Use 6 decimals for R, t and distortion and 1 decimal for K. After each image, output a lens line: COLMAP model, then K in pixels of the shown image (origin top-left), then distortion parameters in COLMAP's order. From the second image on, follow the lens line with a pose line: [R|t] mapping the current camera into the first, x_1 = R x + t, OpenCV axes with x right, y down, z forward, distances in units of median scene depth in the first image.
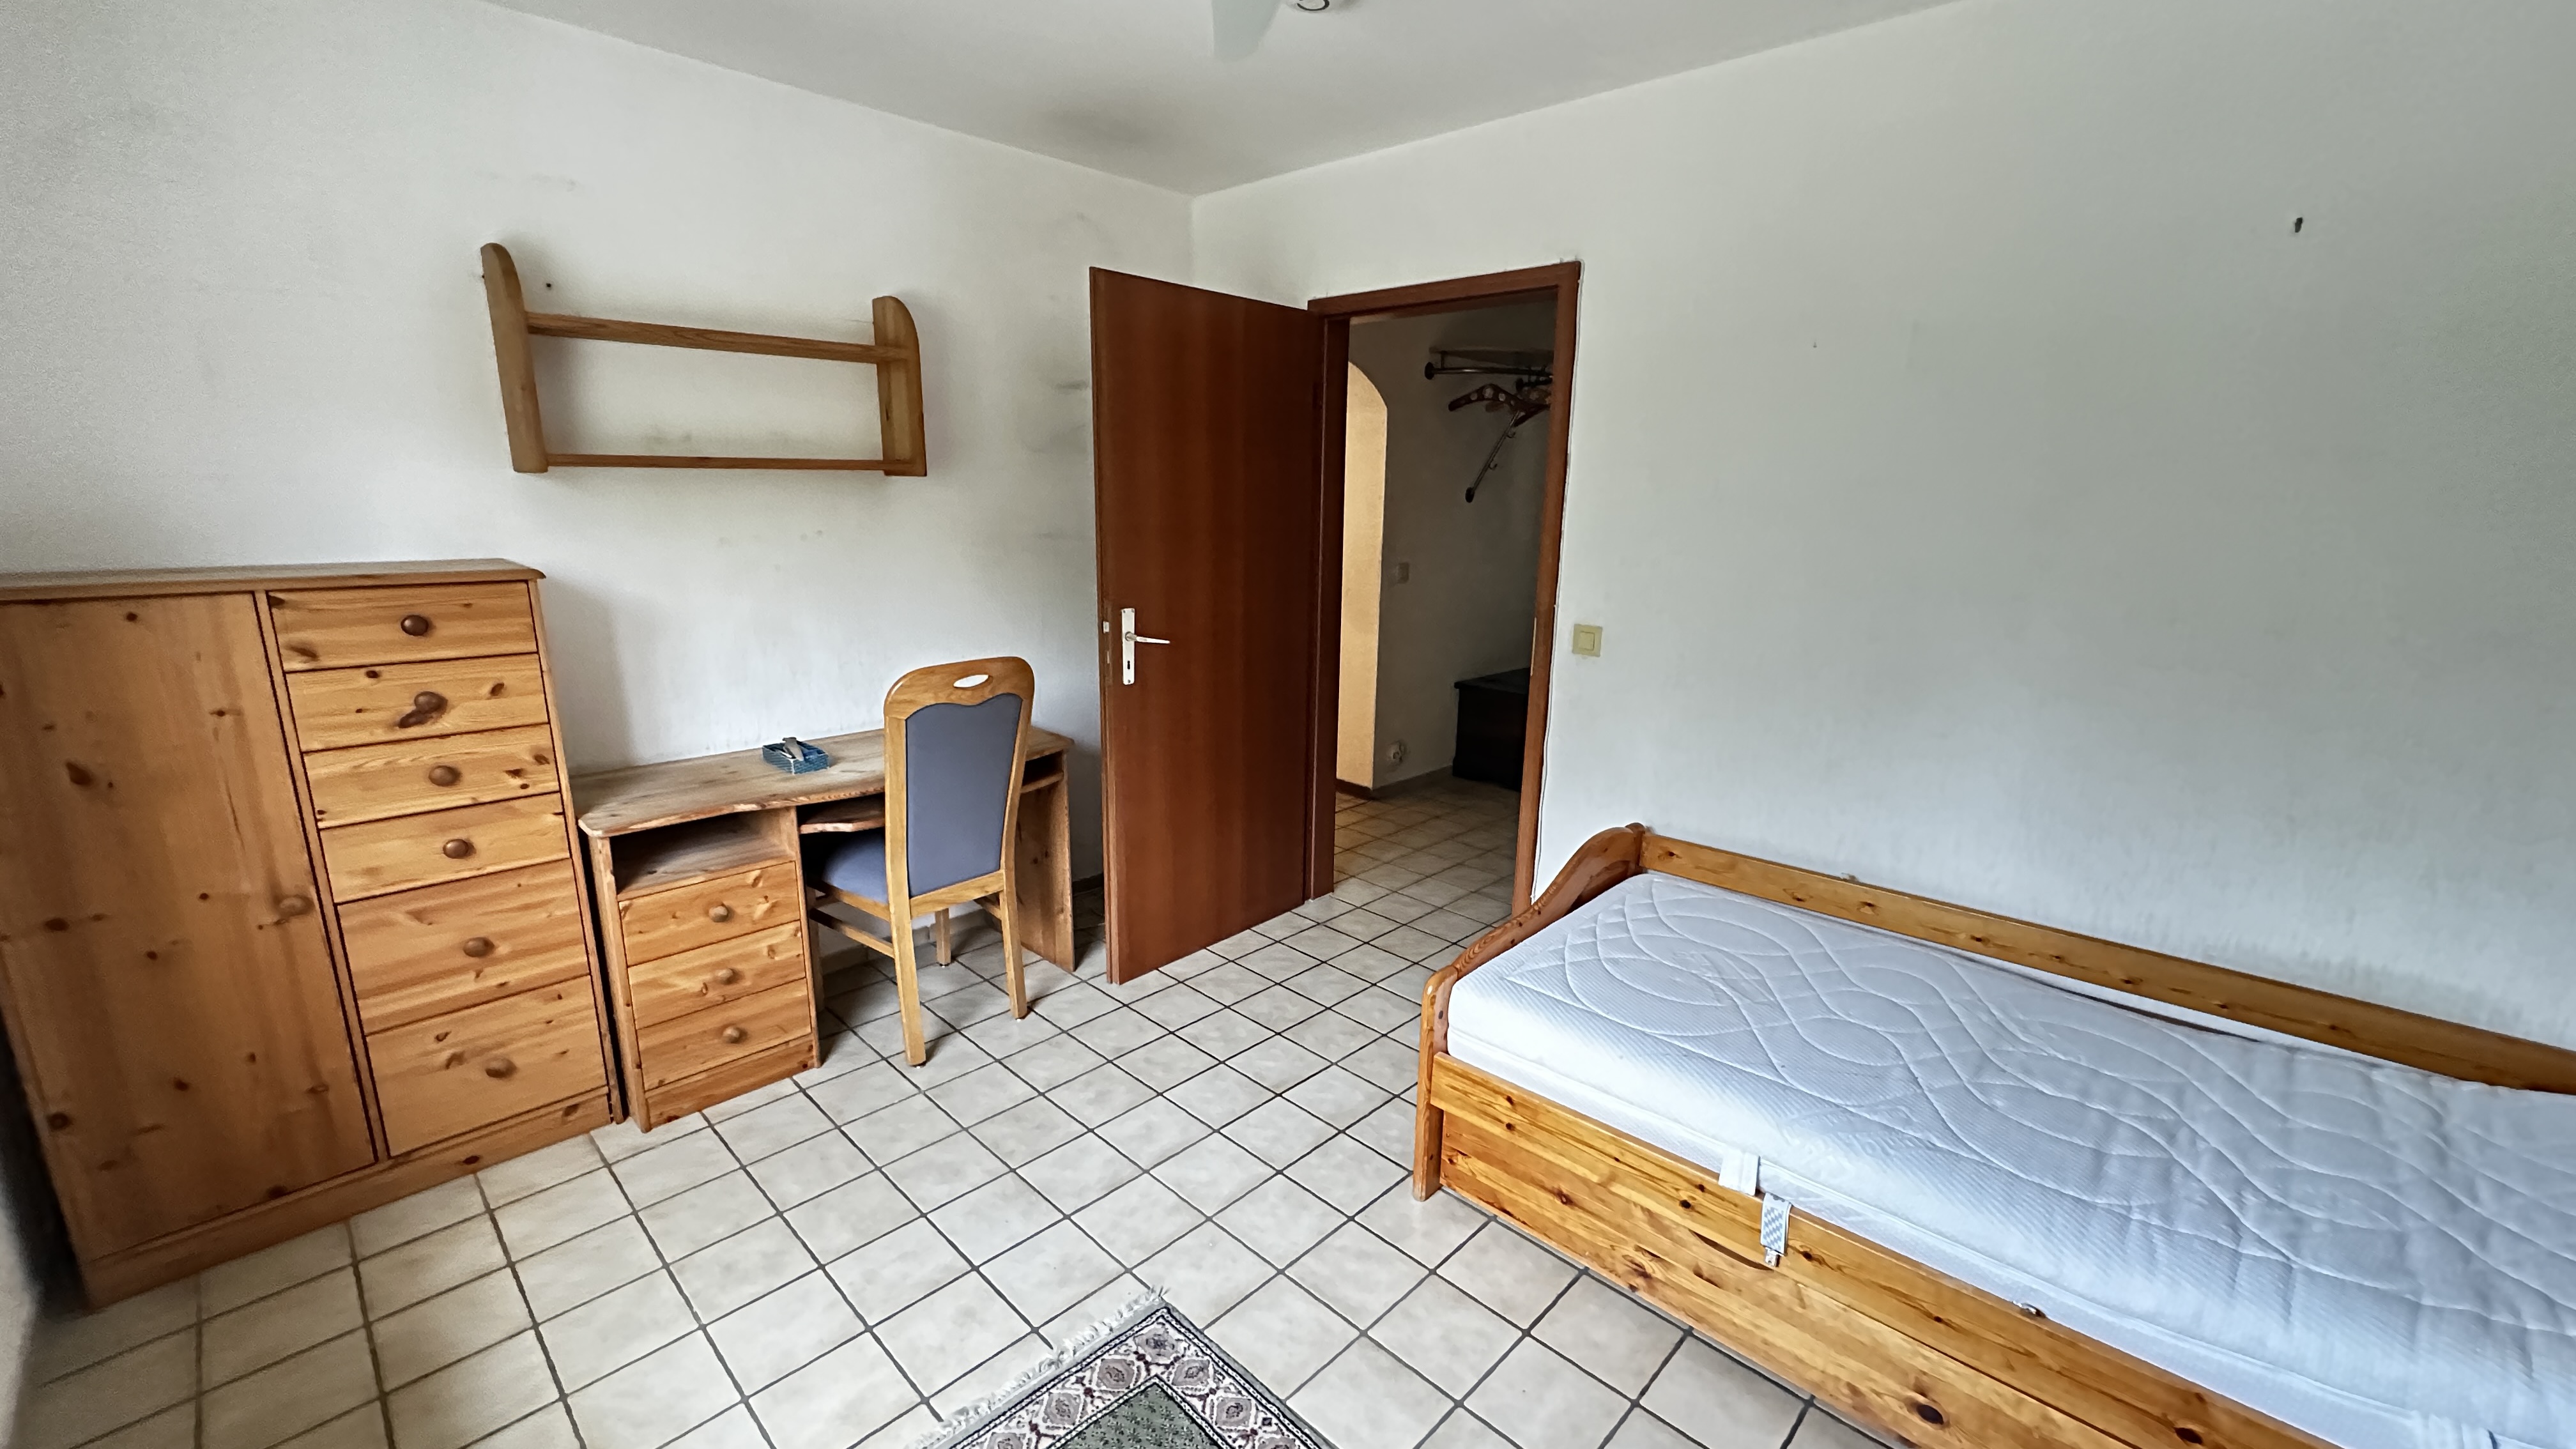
lens RADIAL K [[1030.7, 0, 1299.9], [0, 1030.7, 725.5], [0, 0, 1]] dist [0.001789, 0.000021]
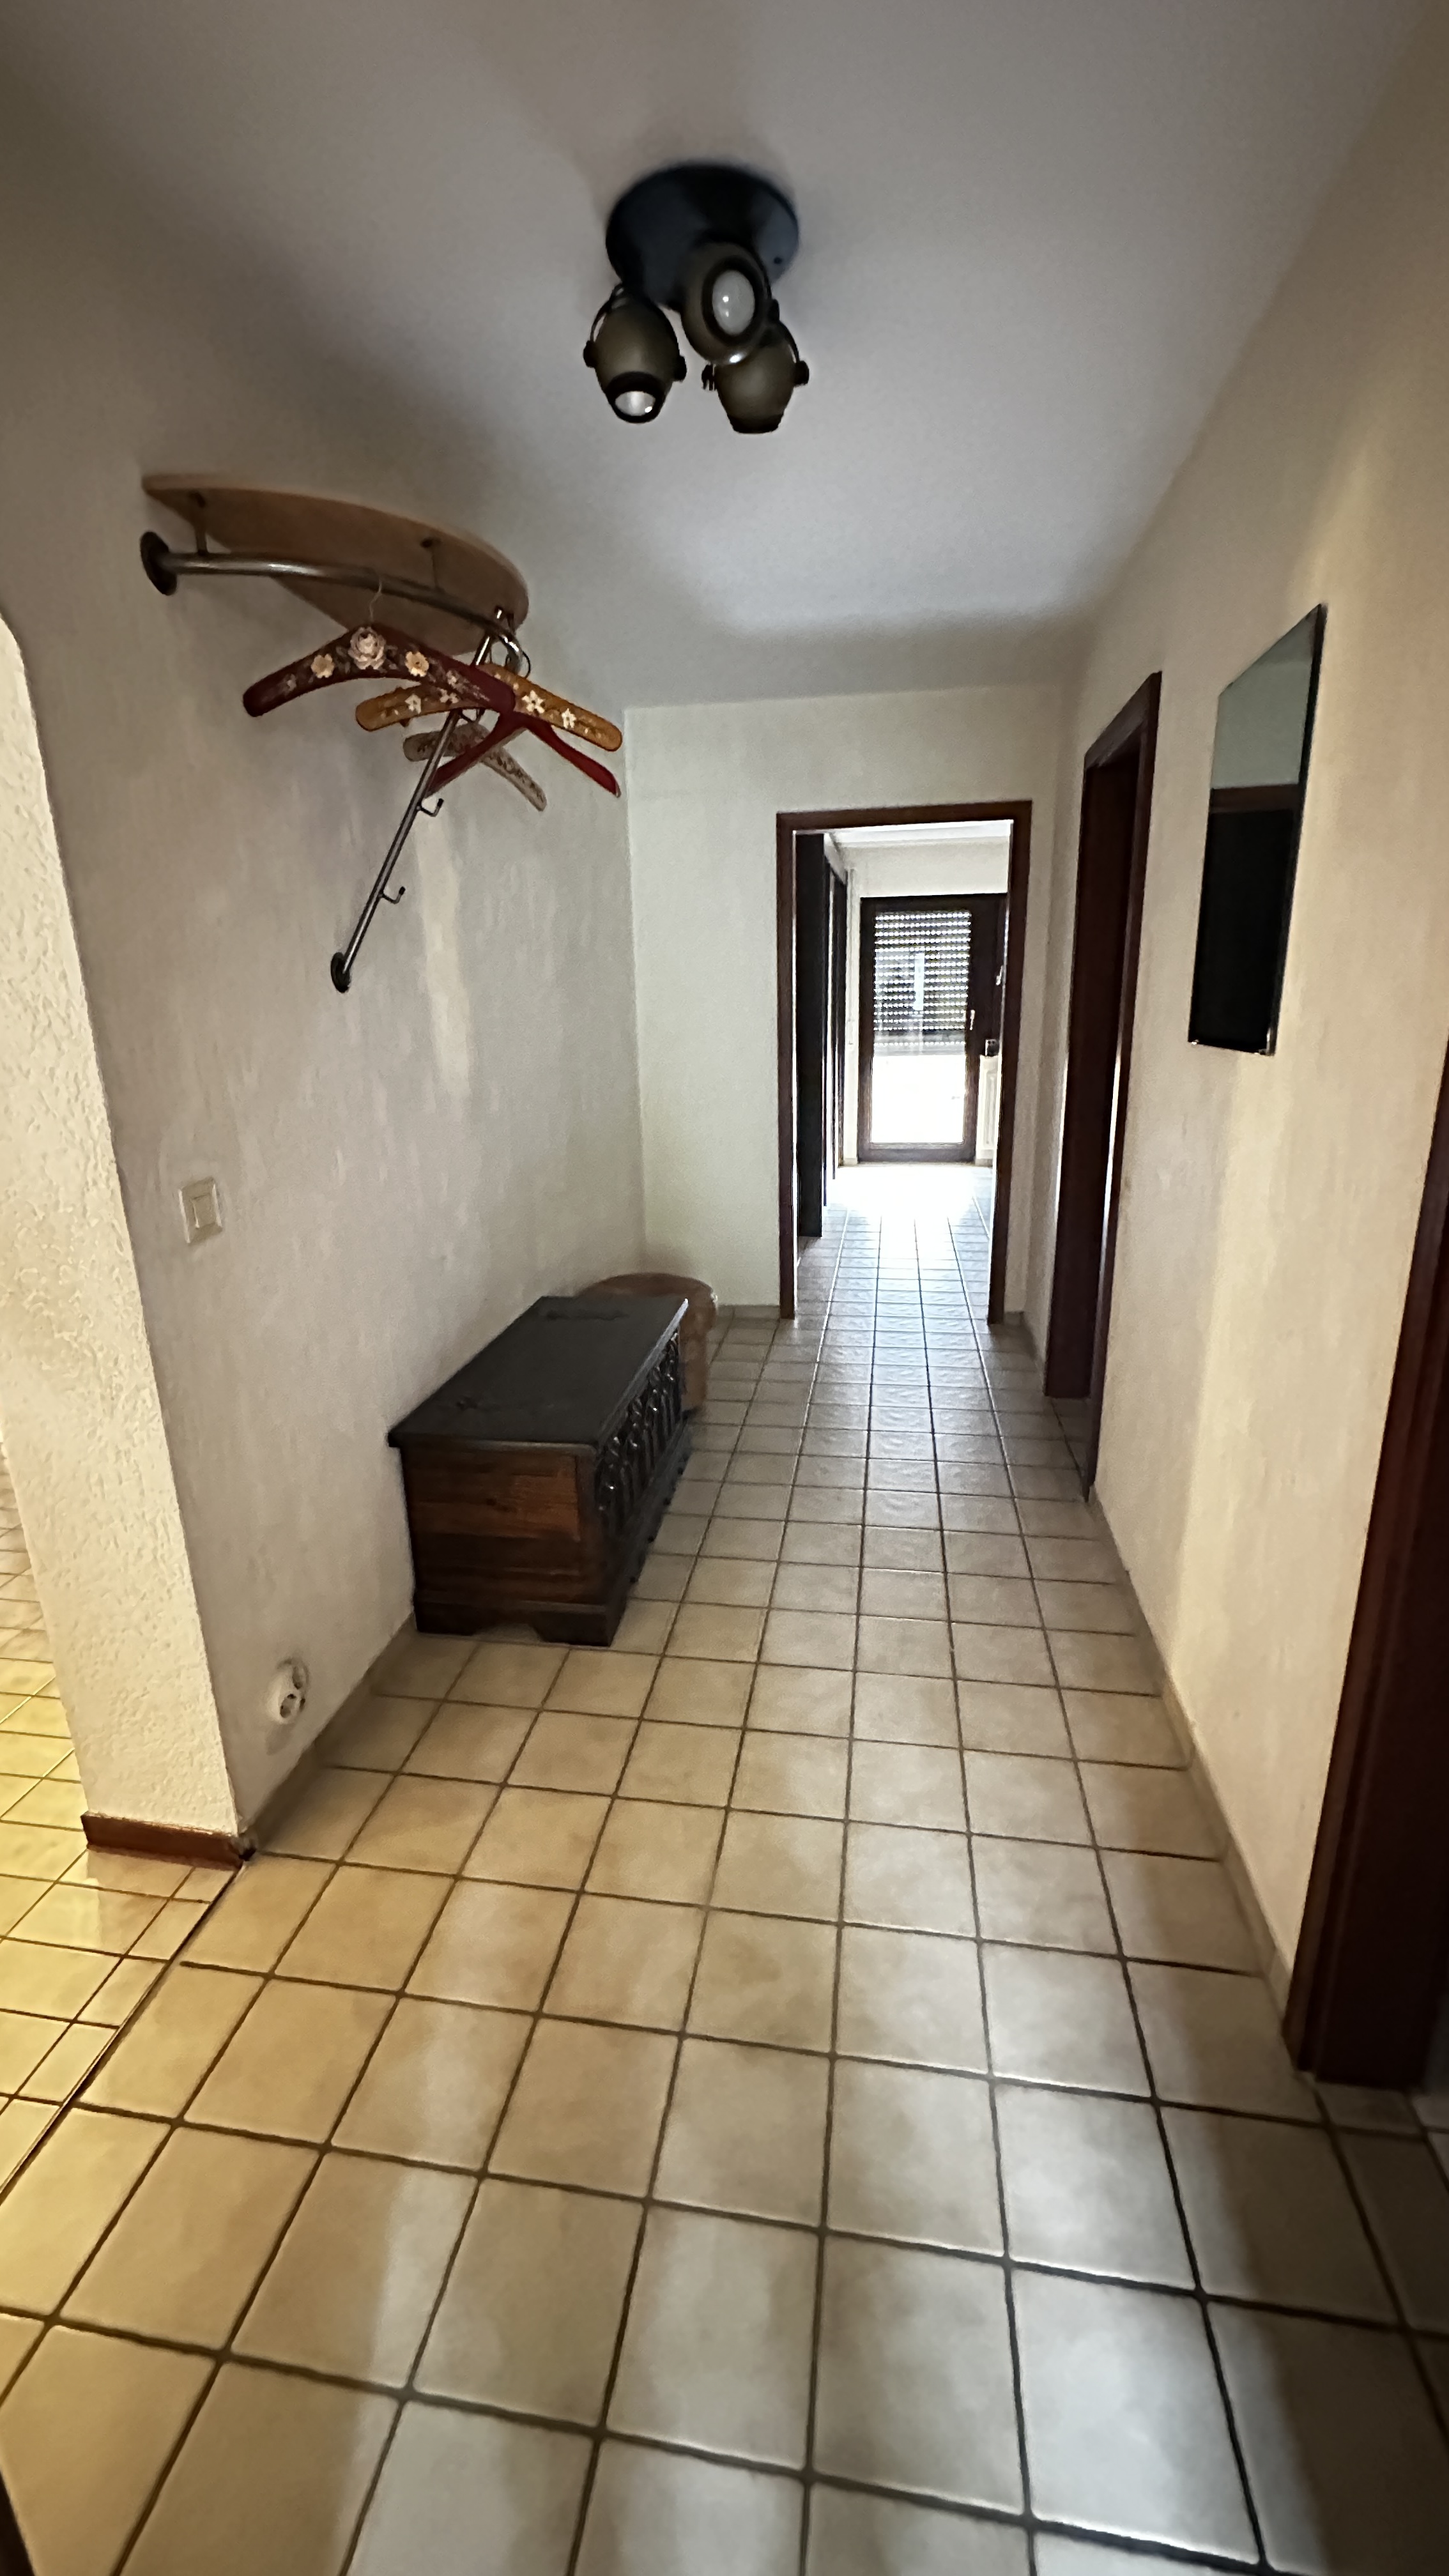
lens RADIAL K [[1030.7, 0, 719.2], [0, 1030.7, 1280.6], [0, 0, 1]] dist [0.001789, 0.000021]
pose [[0.823051, -0.194532, 0.533615, 0.054455], [0.172318, 0.980759, 0.091756, -0.125045], [-0.541197, 0.016431, 0.840735, 0.617224]]
